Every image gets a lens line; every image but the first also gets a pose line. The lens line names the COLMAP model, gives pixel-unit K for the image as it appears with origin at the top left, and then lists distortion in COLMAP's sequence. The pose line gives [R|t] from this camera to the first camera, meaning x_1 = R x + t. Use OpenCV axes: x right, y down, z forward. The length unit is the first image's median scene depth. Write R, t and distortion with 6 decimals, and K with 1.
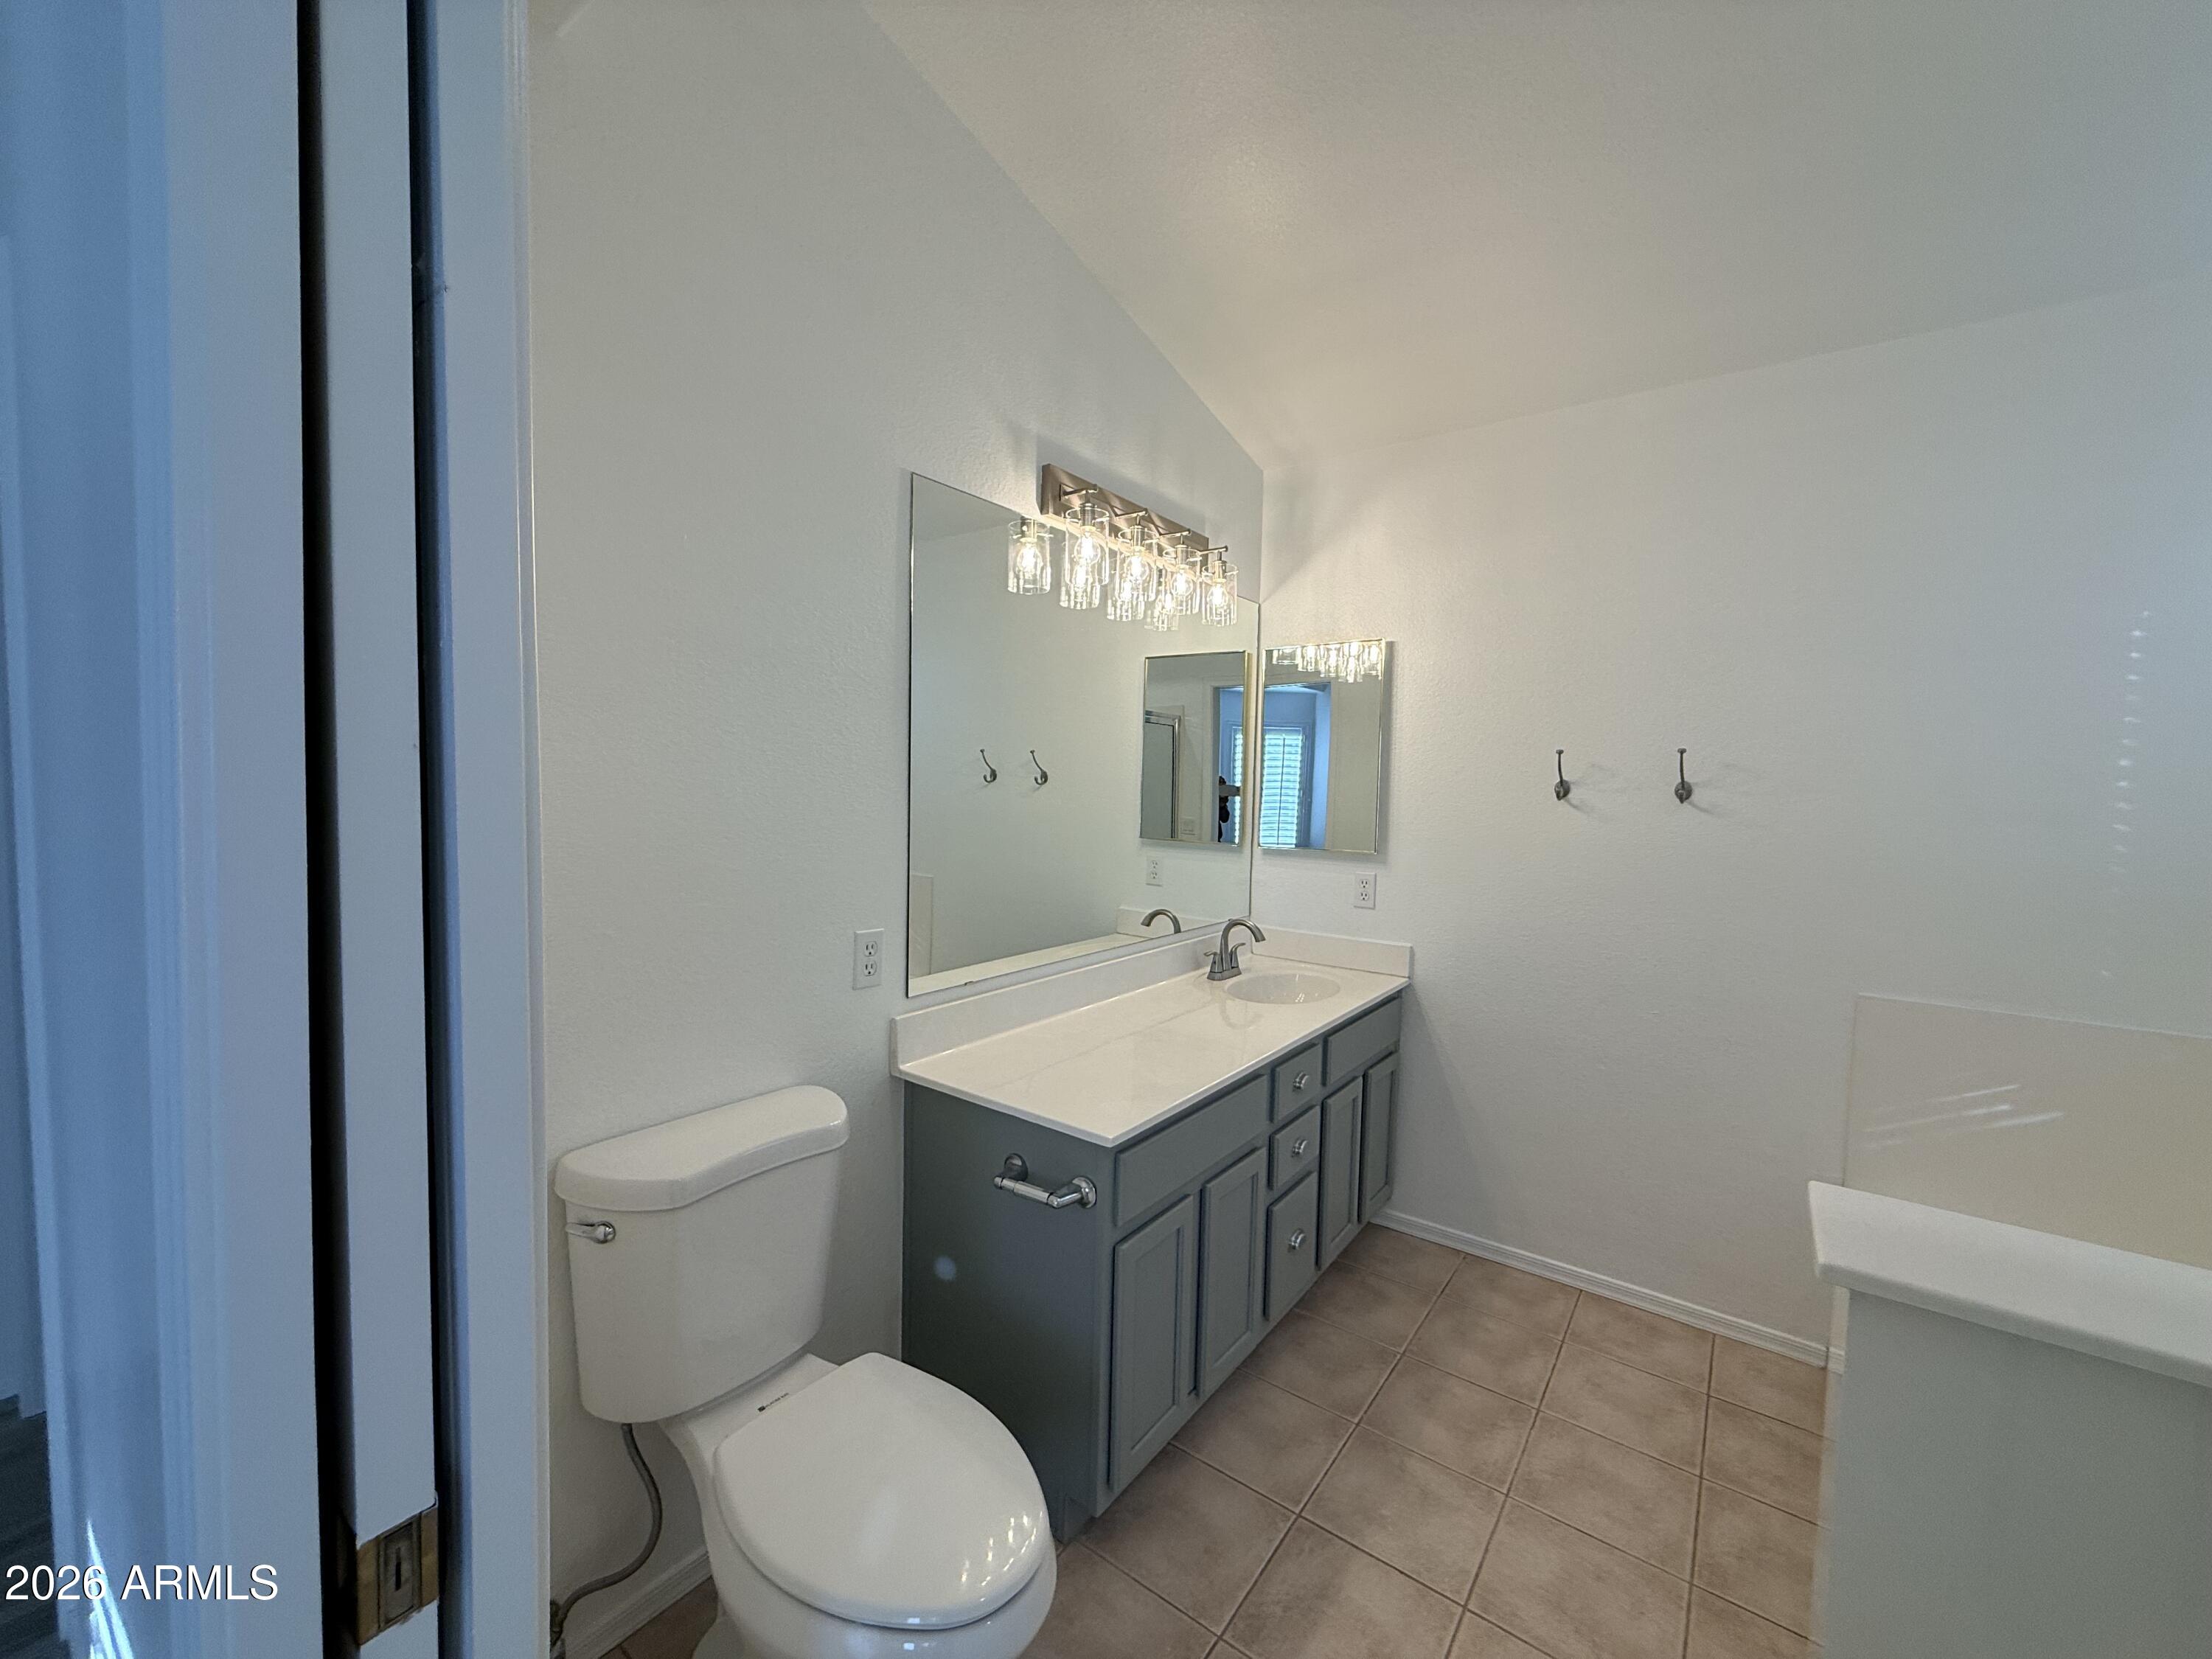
lens RADIAL K [[882.6, 0, 1096.5], [0, 882.6, 835.7], [0, 0, 1]] dist [0.003229, -0.000909]
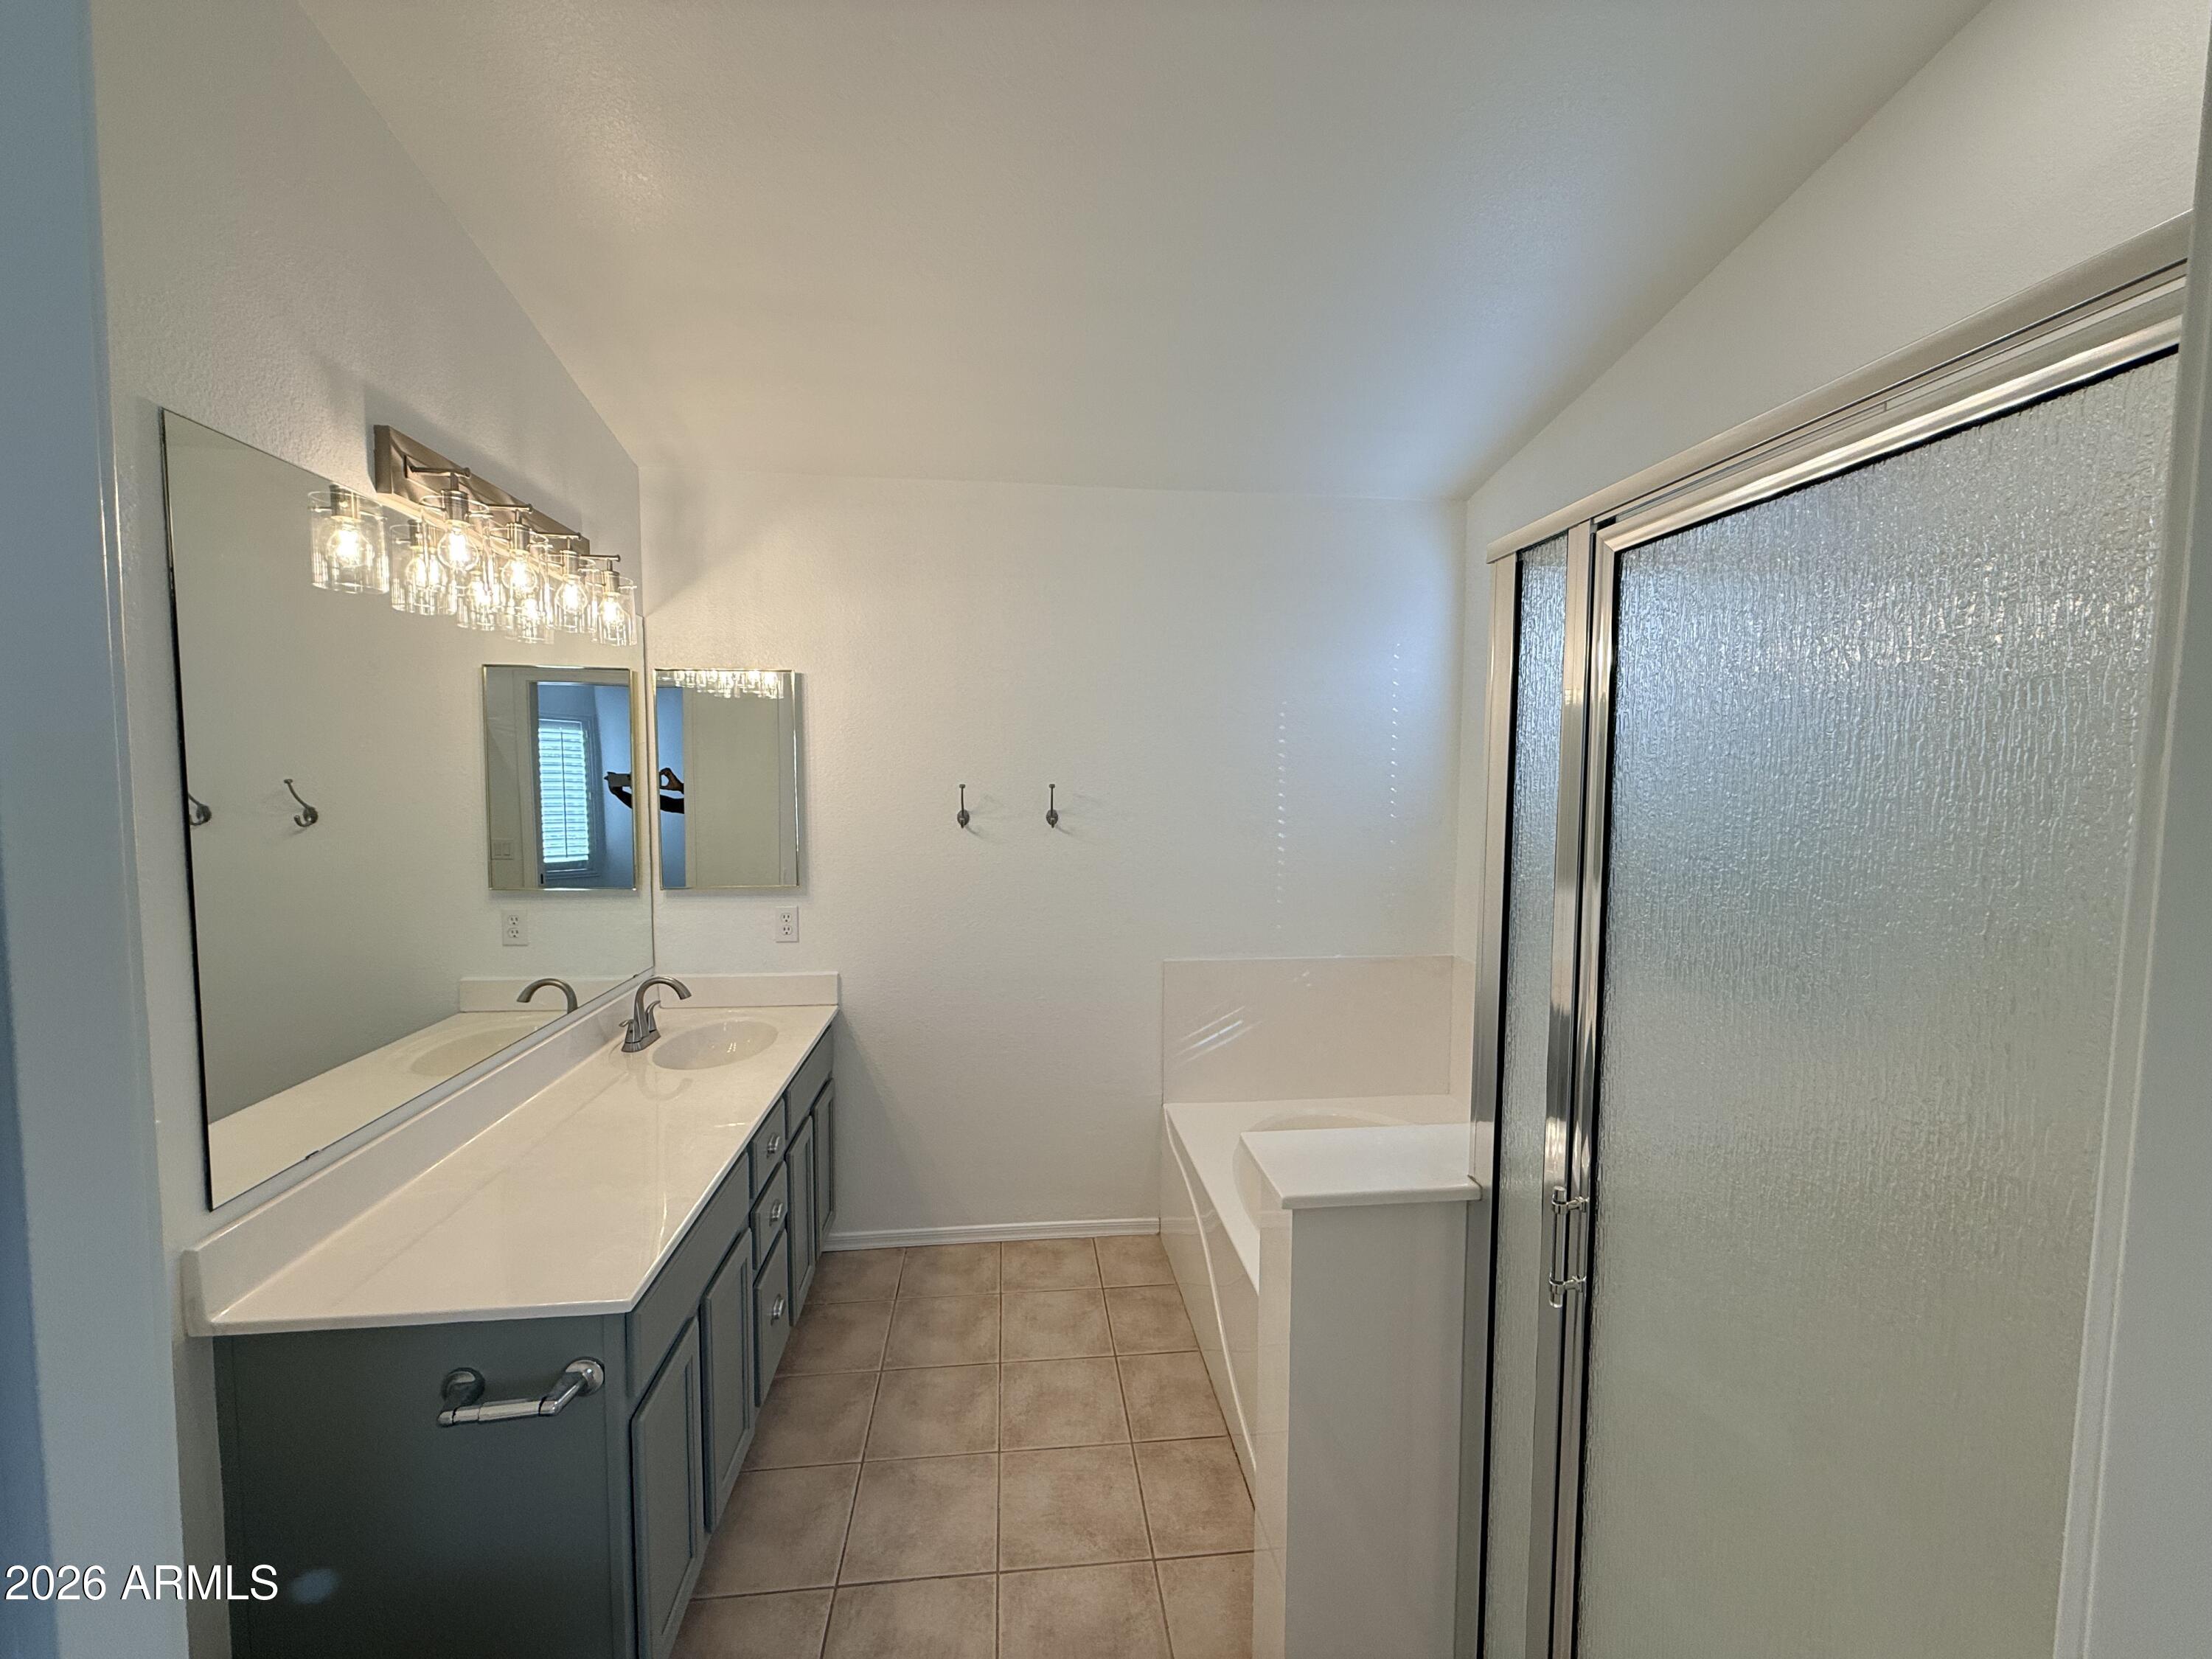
lens RADIAL K [[882.6, 0, 1104.9], [0, 882.6, 831.9], [0, 0, 1]] dist [0.003229, -0.000909]
pose [[0.723814, -0.061640, 0.687236, -0.140886], [0.050474, 0.998063, 0.036358, -0.074970], [-0.688146, 0.008371, 0.725524, 0.051139]]
